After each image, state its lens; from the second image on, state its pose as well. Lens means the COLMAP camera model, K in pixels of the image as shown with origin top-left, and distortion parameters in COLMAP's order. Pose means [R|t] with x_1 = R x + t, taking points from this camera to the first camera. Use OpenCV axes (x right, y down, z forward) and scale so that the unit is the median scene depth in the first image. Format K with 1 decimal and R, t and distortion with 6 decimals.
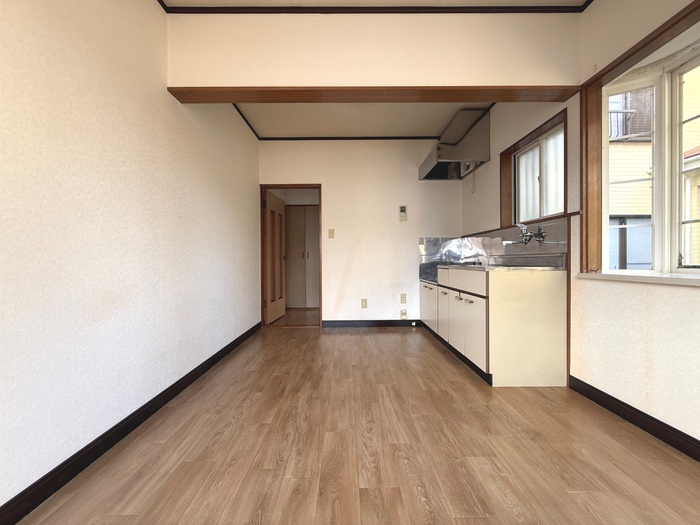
lens RADIAL K [[278.9, 0, 349.6], [0, 278.9, 260.5], [0, 0, 1]] dist [0.002873, 0.000596]
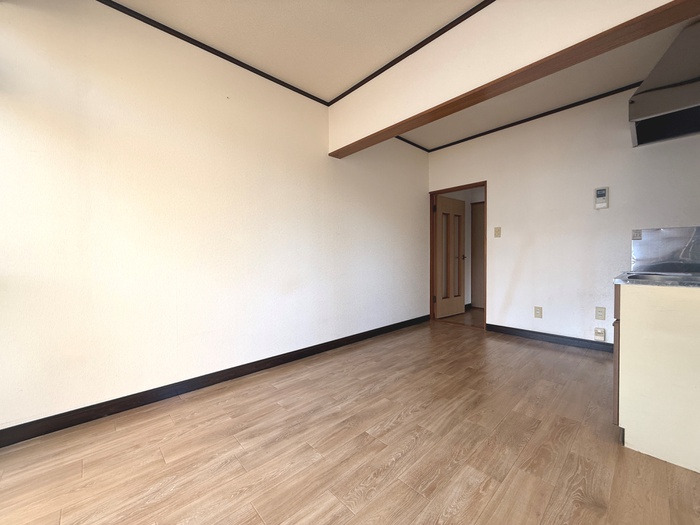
lens RADIAL K [[278.9, 0, 347.7], [0, 278.9, 261.0], [0, 0, 1]] dist [0.002873, 0.000596]
pose [[0.673141, 0.011262, -0.739429, 0.450084], [0.003497, 0.999824, 0.018411, -0.029381], [0.739506, -0.014979, 0.672983, 0.003599]]
